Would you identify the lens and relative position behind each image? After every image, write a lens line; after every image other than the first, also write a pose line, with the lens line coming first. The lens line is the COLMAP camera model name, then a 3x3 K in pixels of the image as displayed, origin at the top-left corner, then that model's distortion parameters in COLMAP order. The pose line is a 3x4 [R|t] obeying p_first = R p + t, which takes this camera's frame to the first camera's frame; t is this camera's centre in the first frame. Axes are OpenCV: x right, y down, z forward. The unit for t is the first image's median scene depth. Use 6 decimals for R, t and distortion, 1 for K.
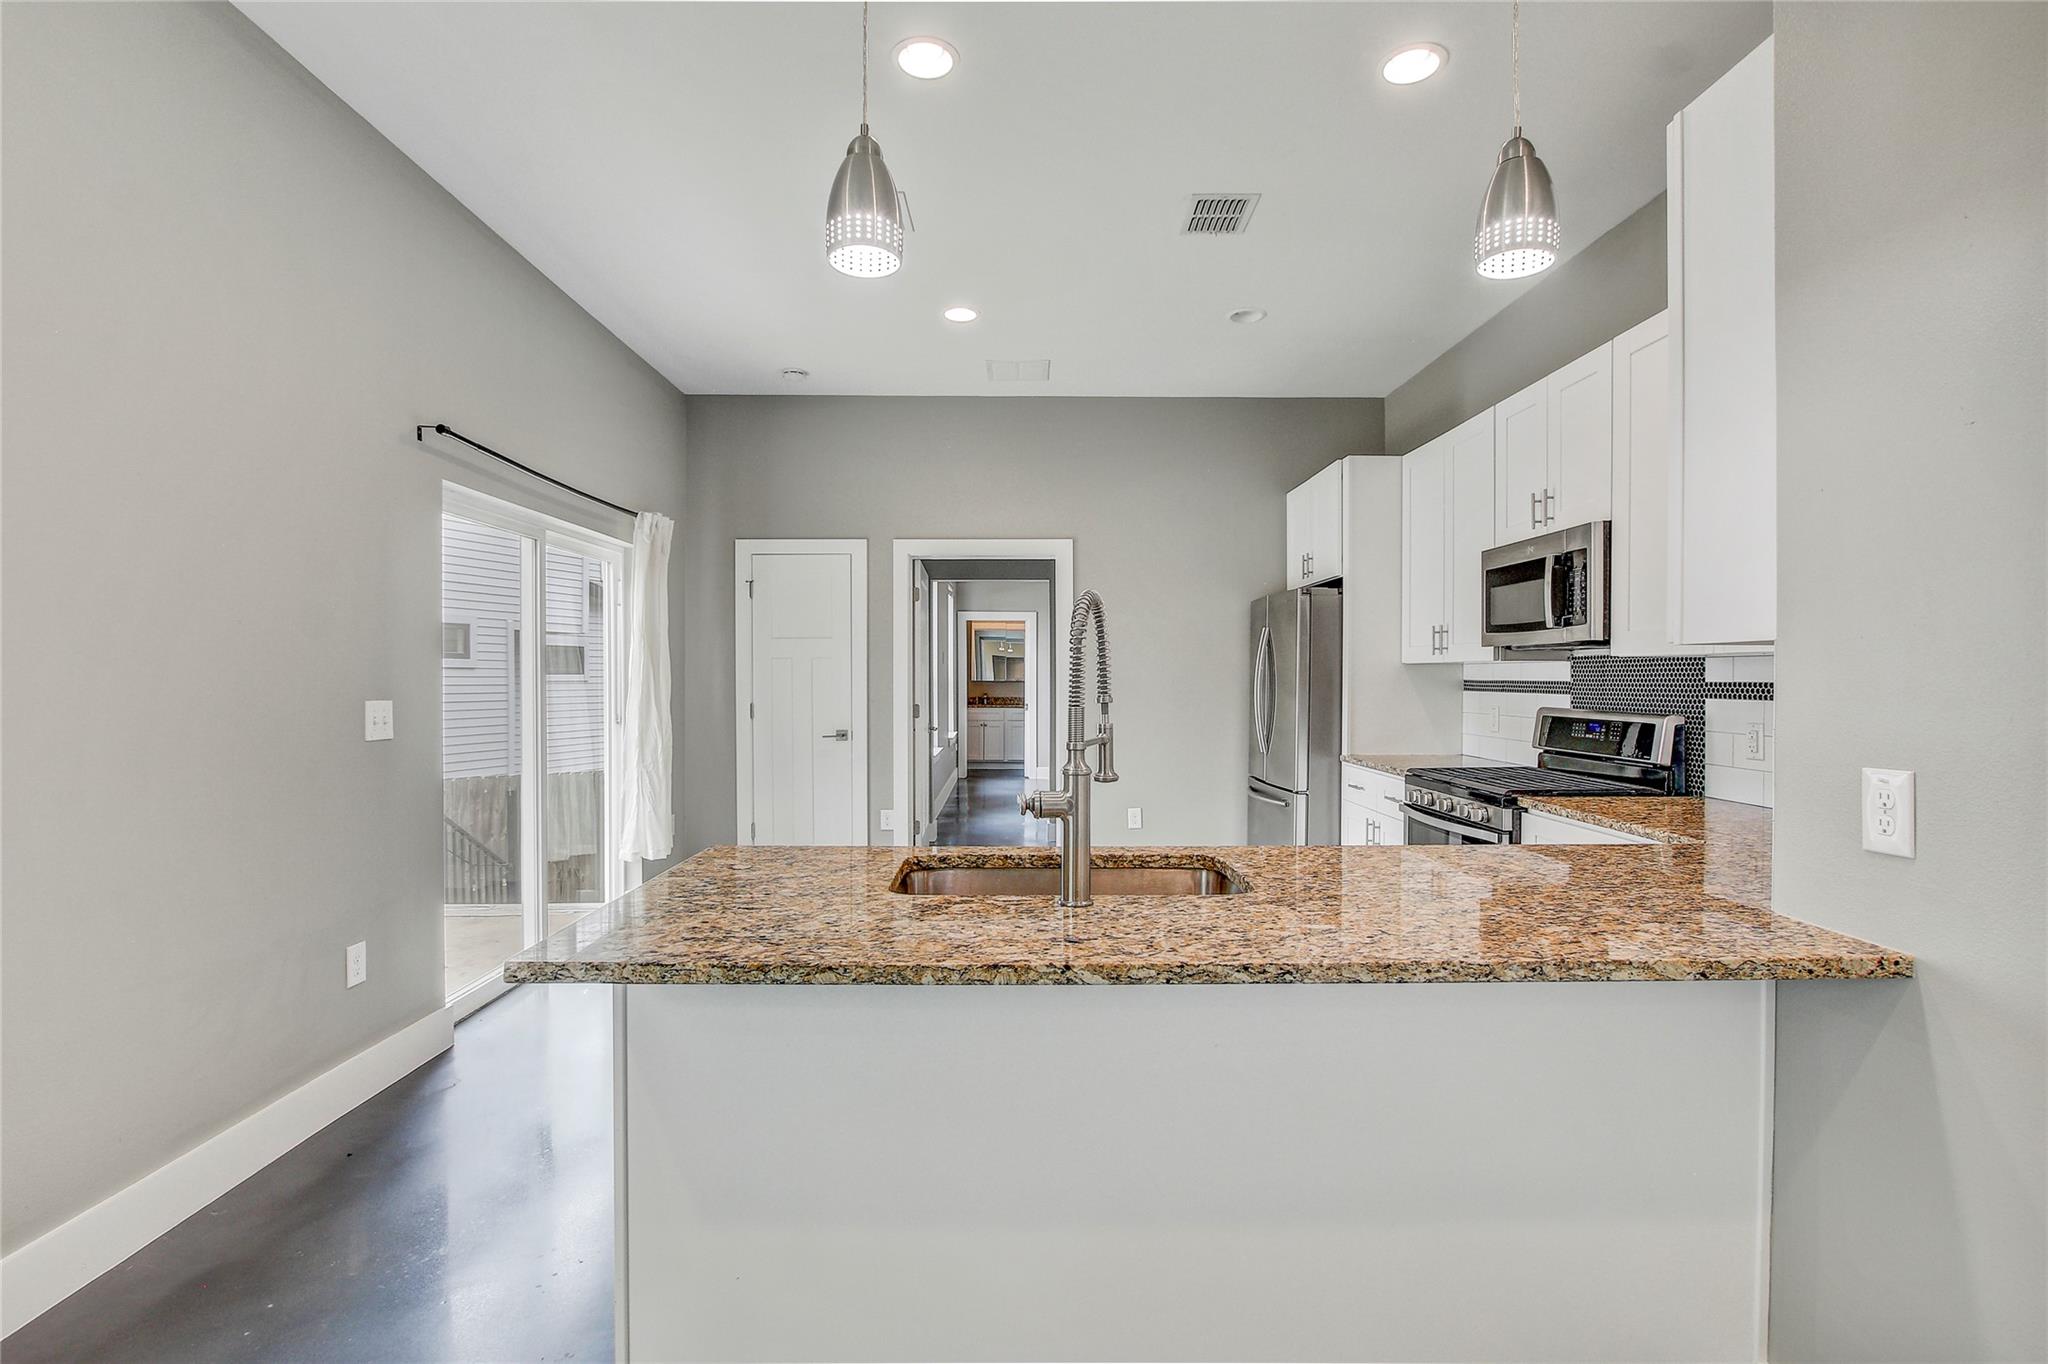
lens RADIAL K [[930.6, 0, 1030.2], [0, 930.6, 679.2], [0, 0, 1]] dist [-0.034176, 0.005232]
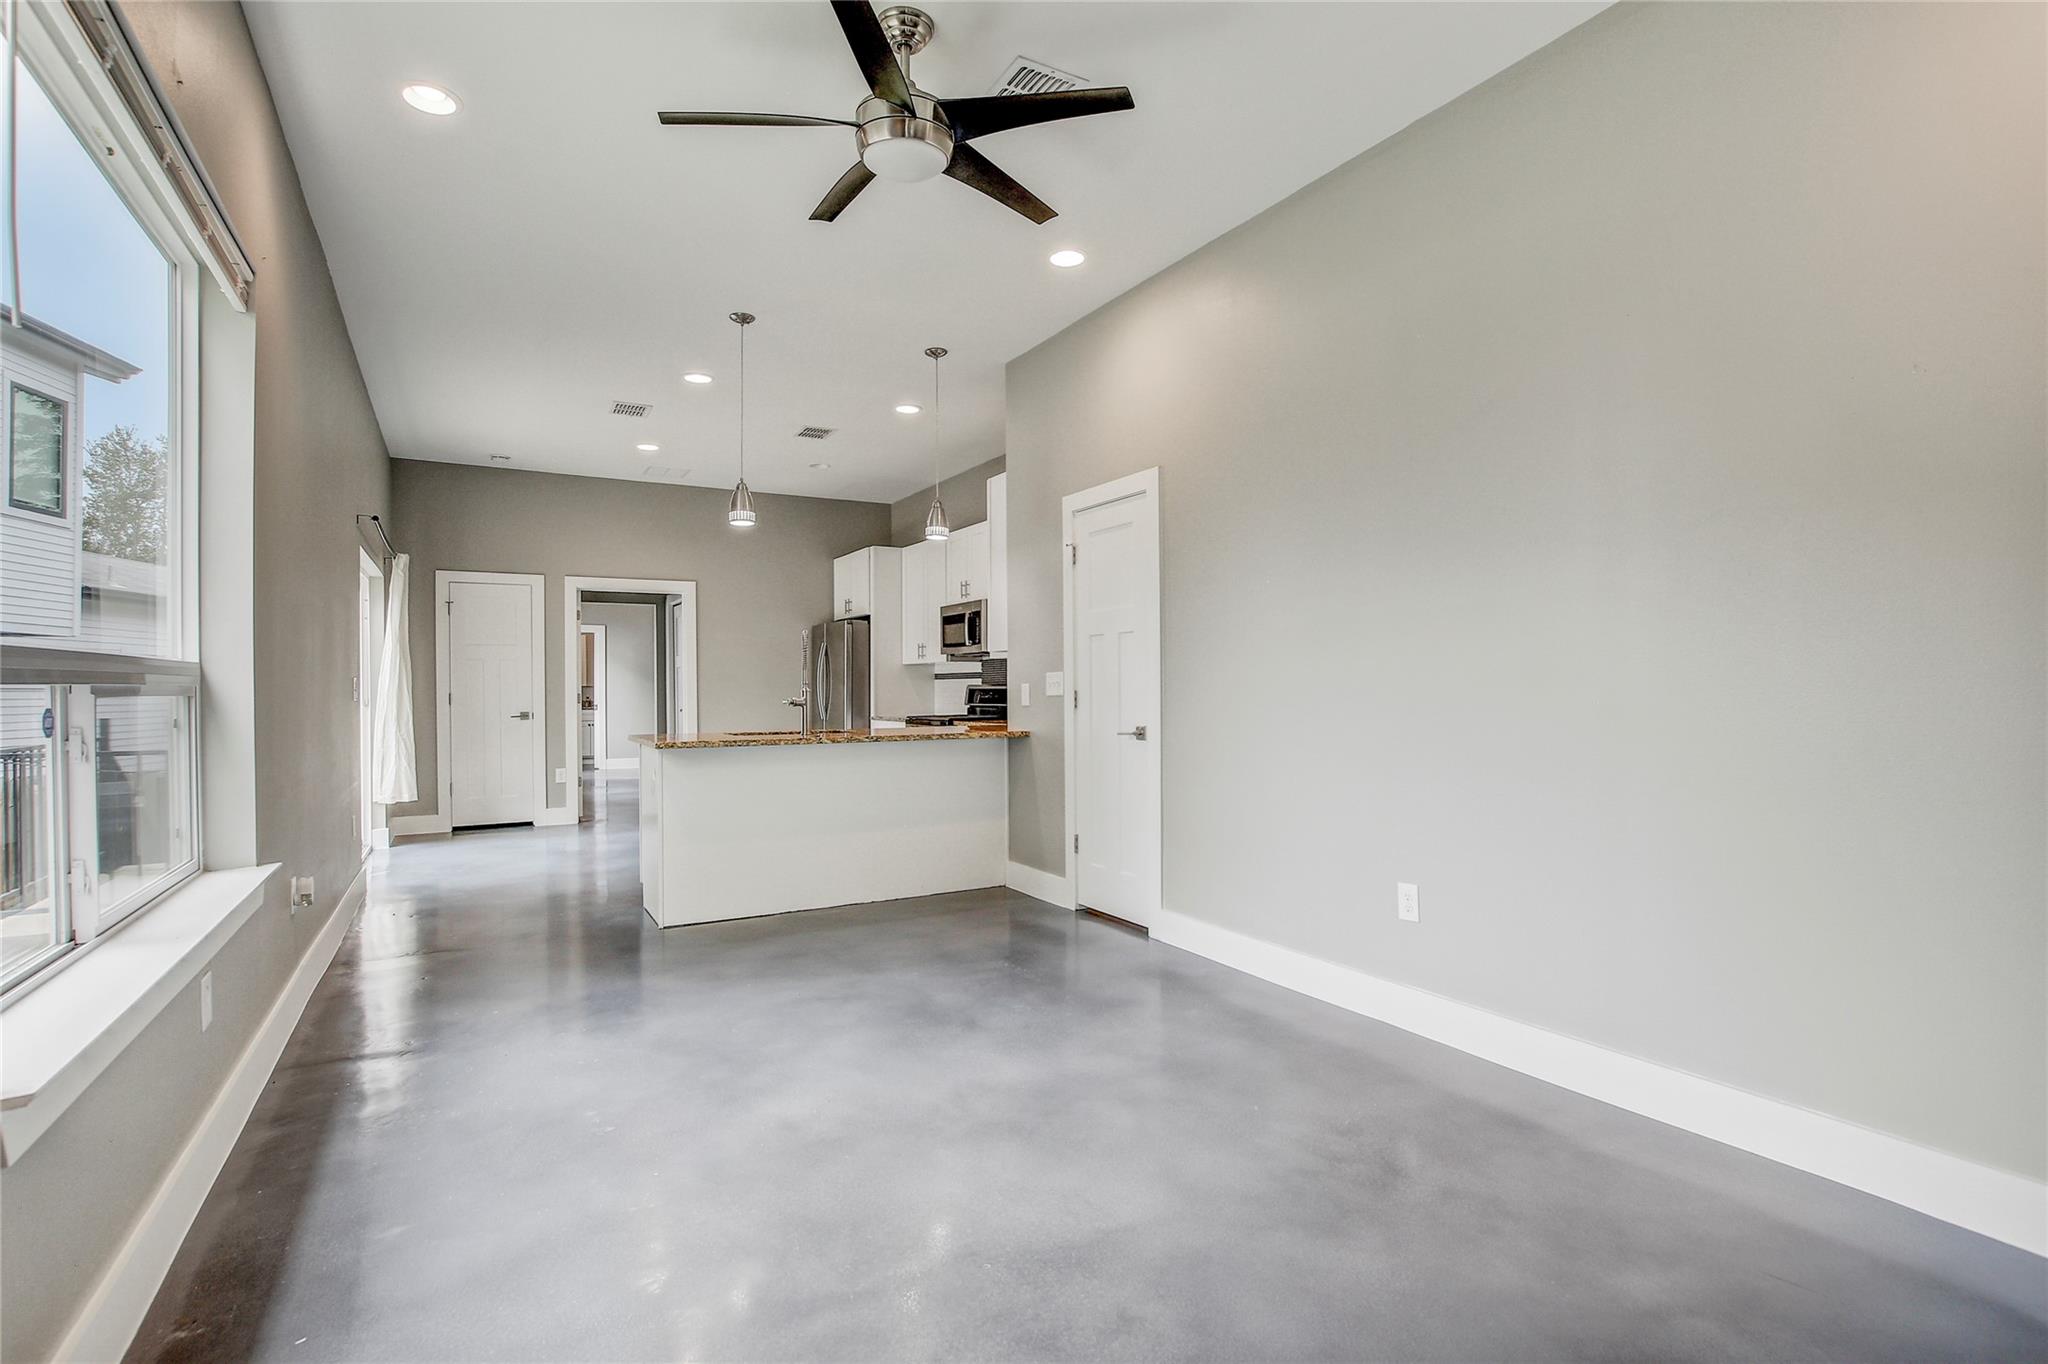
lens RADIAL K [[930.6, 0, 1016.7], [0, 930.6, 688.3], [0, 0, 1]] dist [-0.034176, 0.005232]
pose [[0.873564, -0.006352, 0.486668, -0.291410], [0.009124, 0.999953, -0.003326, 0.038511], [-0.486624, 0.007346, 0.873581, -0.703819]]
